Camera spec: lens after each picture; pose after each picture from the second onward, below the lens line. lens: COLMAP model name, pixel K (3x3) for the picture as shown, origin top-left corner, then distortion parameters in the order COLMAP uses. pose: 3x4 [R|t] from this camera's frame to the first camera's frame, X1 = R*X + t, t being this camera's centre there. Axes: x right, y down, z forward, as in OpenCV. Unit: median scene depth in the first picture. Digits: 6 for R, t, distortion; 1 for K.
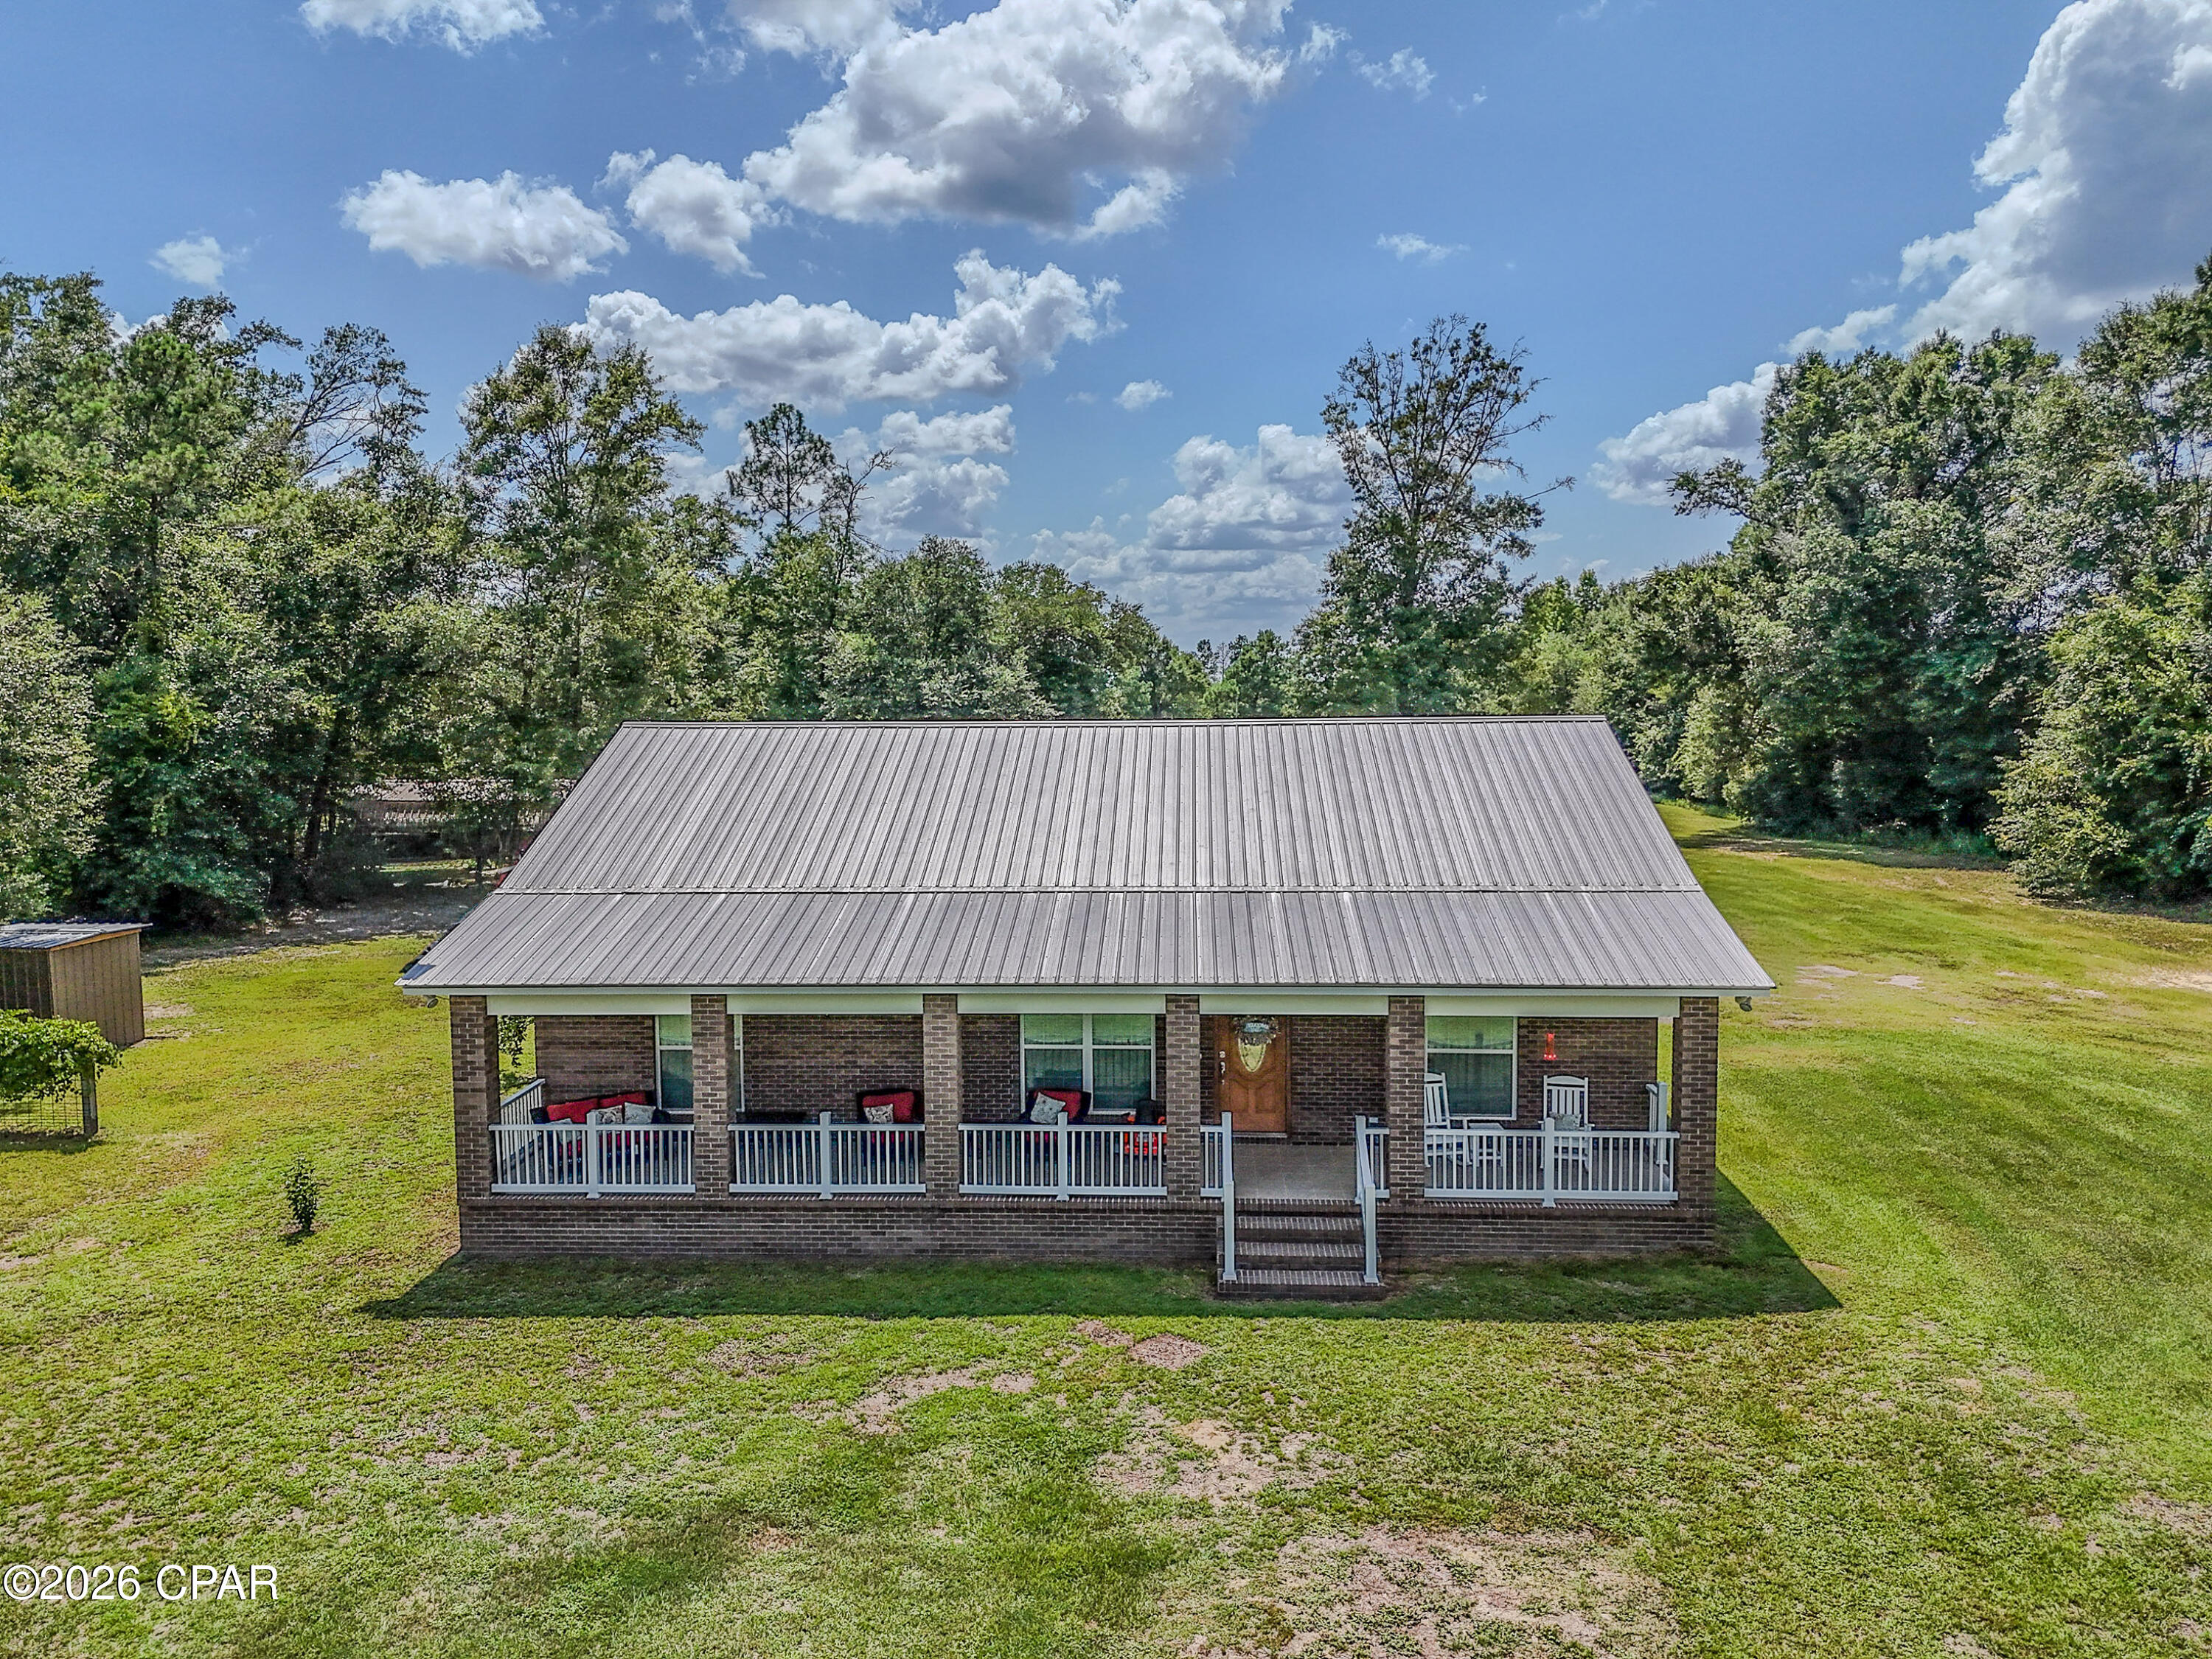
lens RADIAL K [[1619.9, 0, 1102.9], [0, 1619.9, 820.6], [0, 0, 1]] dist [0.072083, -0.083151]
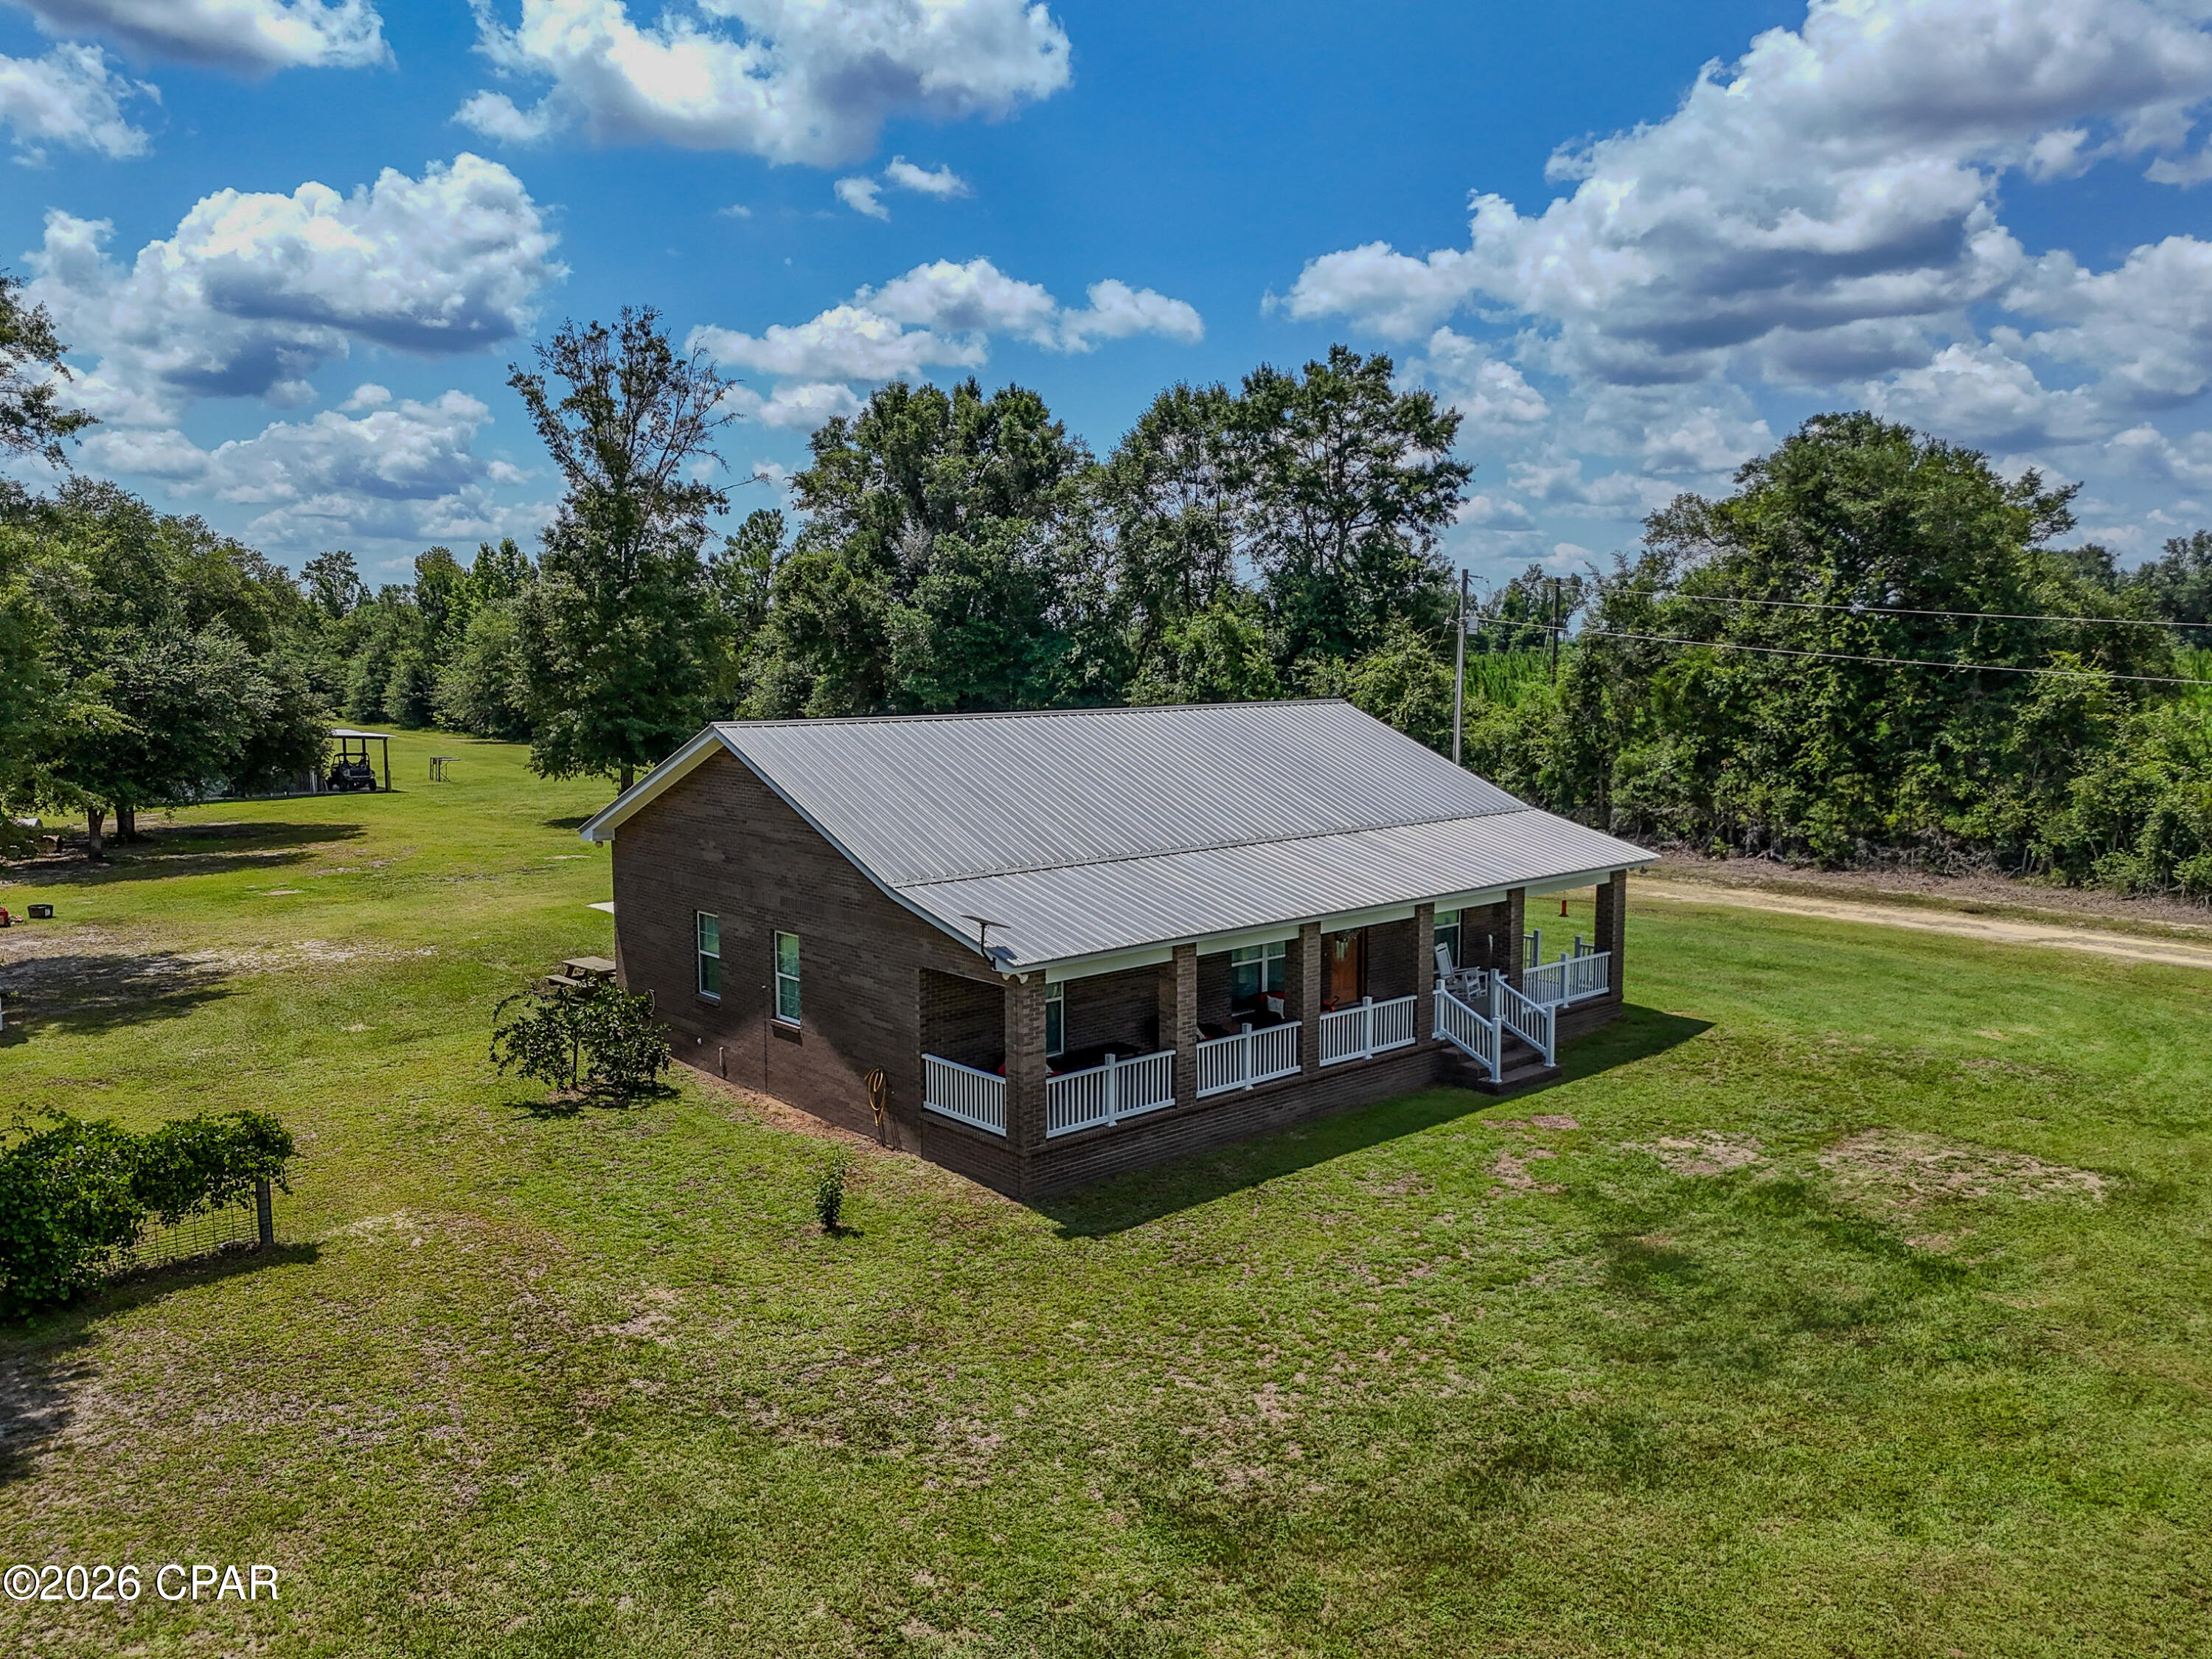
lens RADIAL K [[1615.4, 0, 1105.1], [0, 1615.4, 820.2], [0, 0, 1]] dist [0.081353, -0.087107]
pose [[0.710902, -0.067791, 0.700016, -1.121553], [0.051049, 0.997692, 0.044775, -0.042014], [-0.701435, 0.003904, 0.712722, 0.168399]]
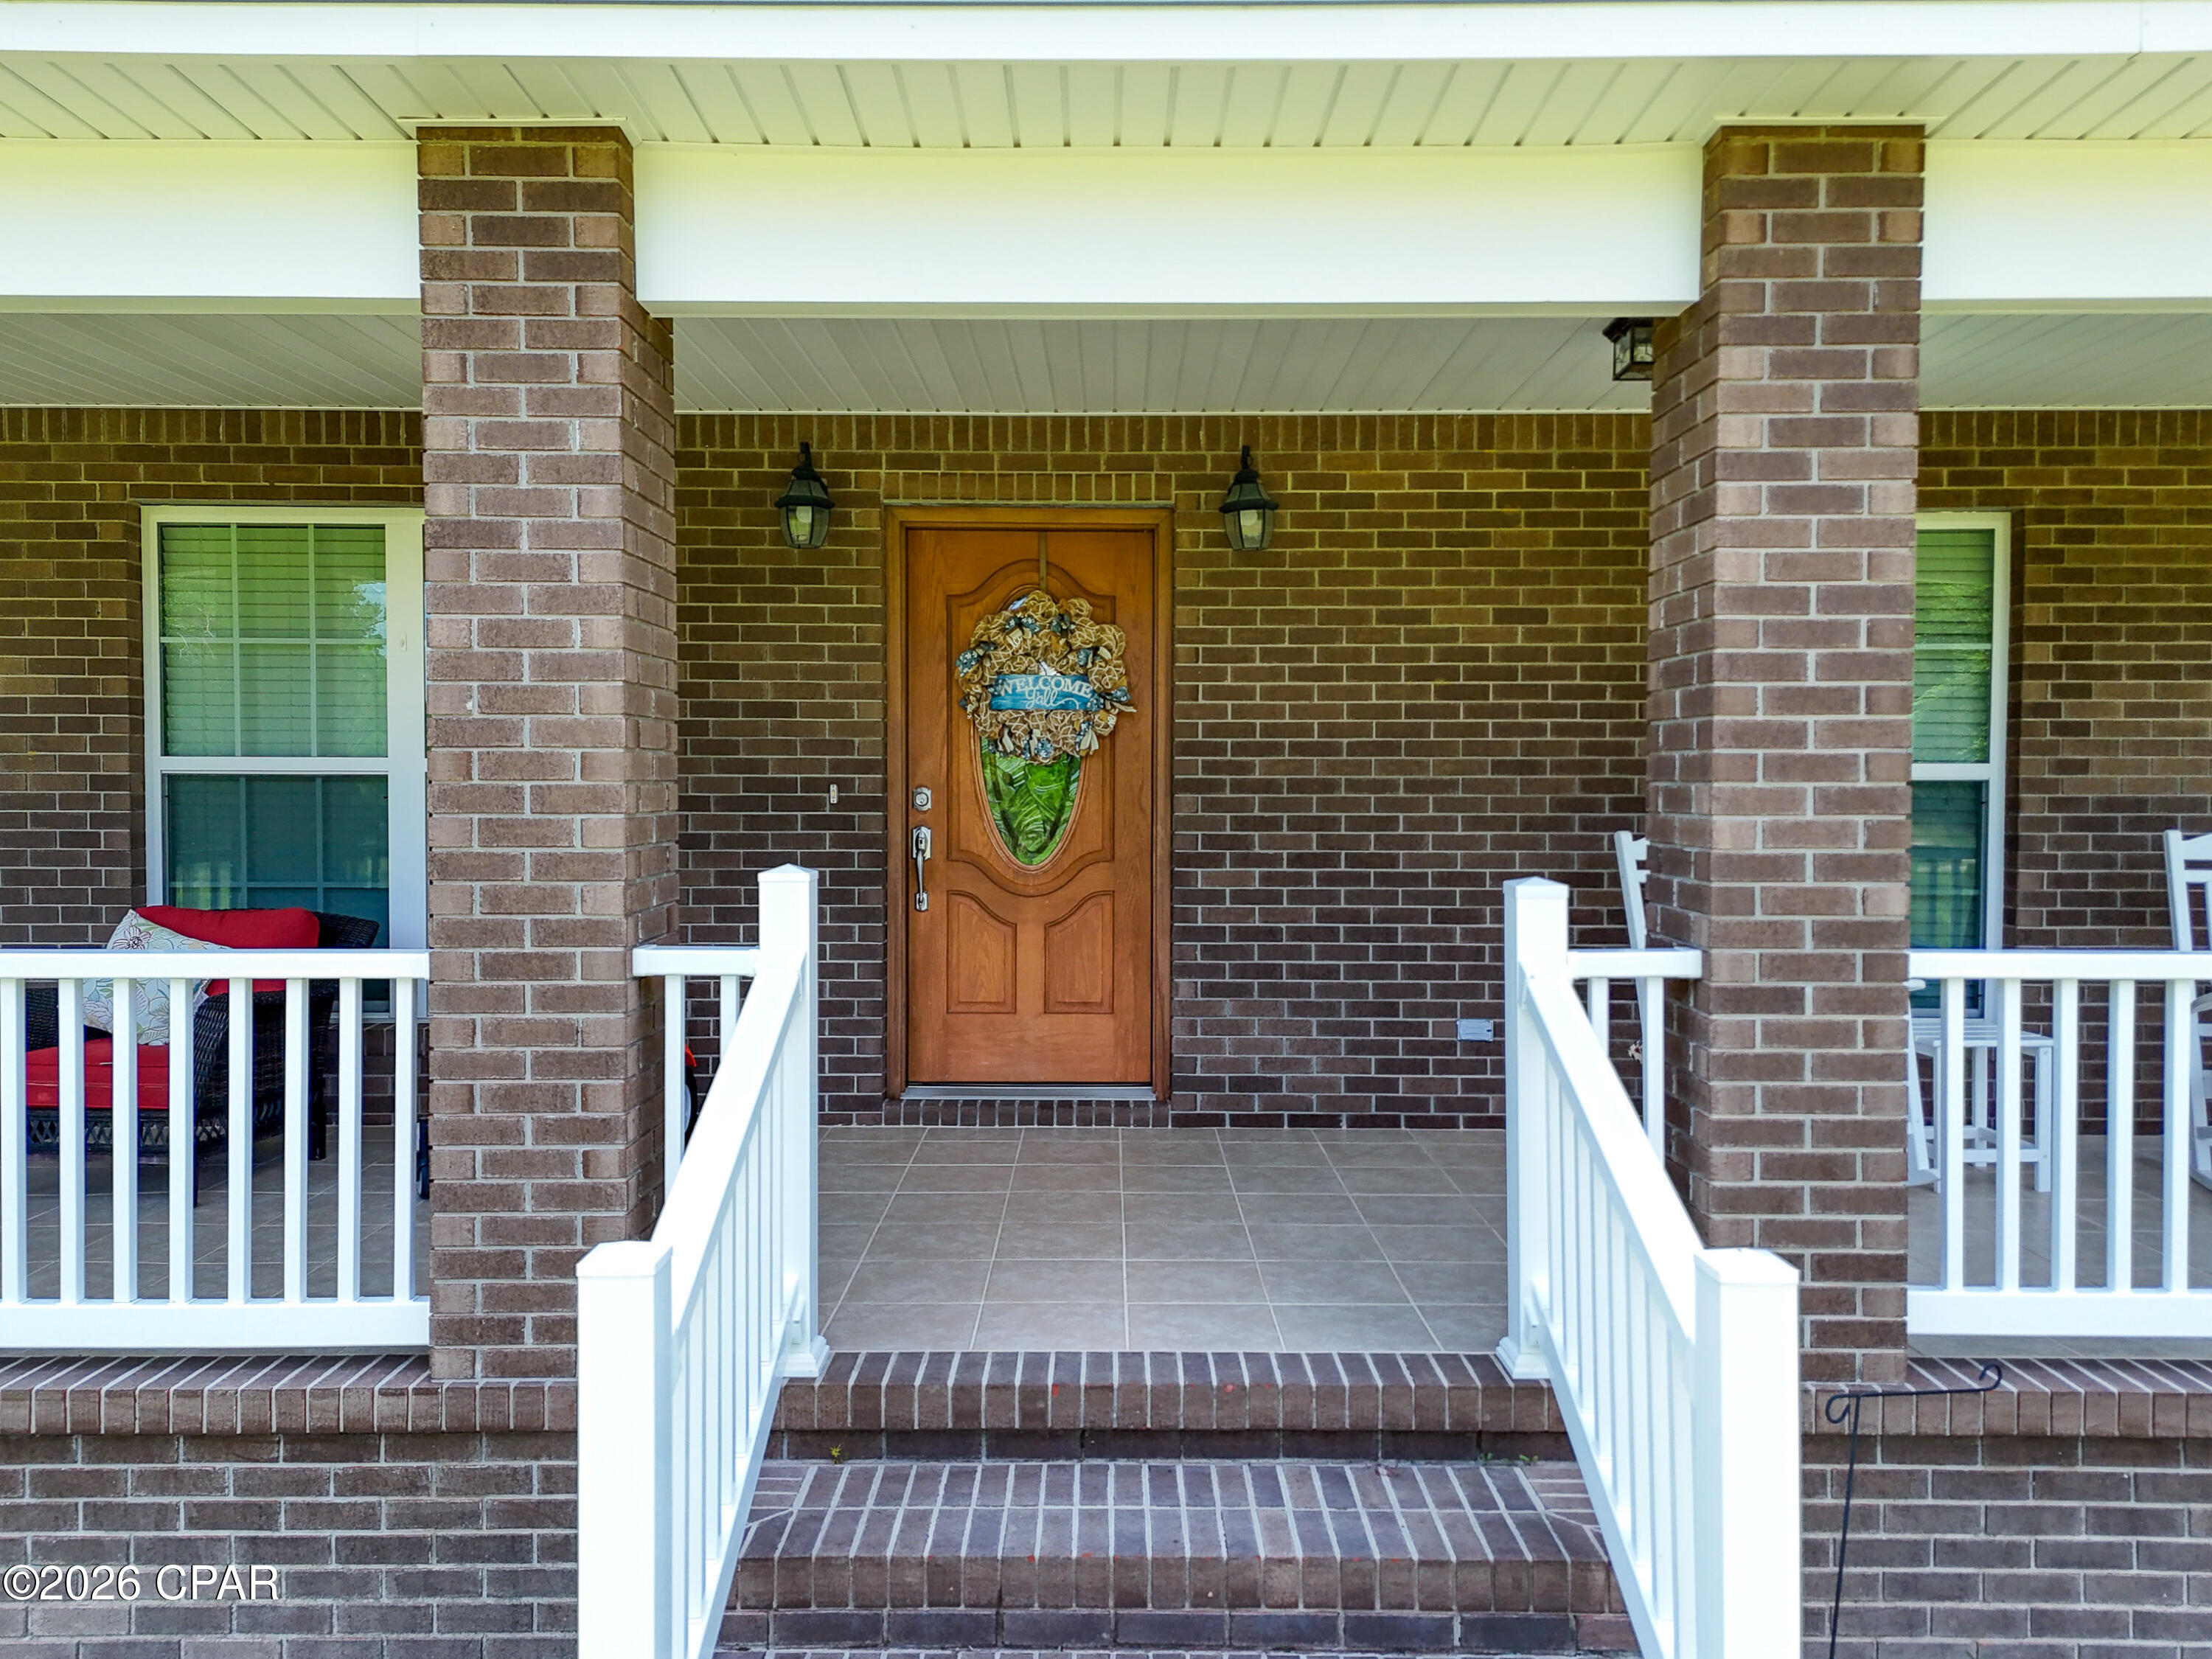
lens RADIAL K [[1590.7, 0, 1122.5], [0, 1590.7, 824.2], [0, 0, 1]] dist [0.074680, -0.083573]
pose [[0.997776, 0.008672, 0.066083, 0.098665], [-0.005035, 0.998473, -0.055013, 0.180440], [-0.066459, 0.054558, 0.996296, 0.804765]]
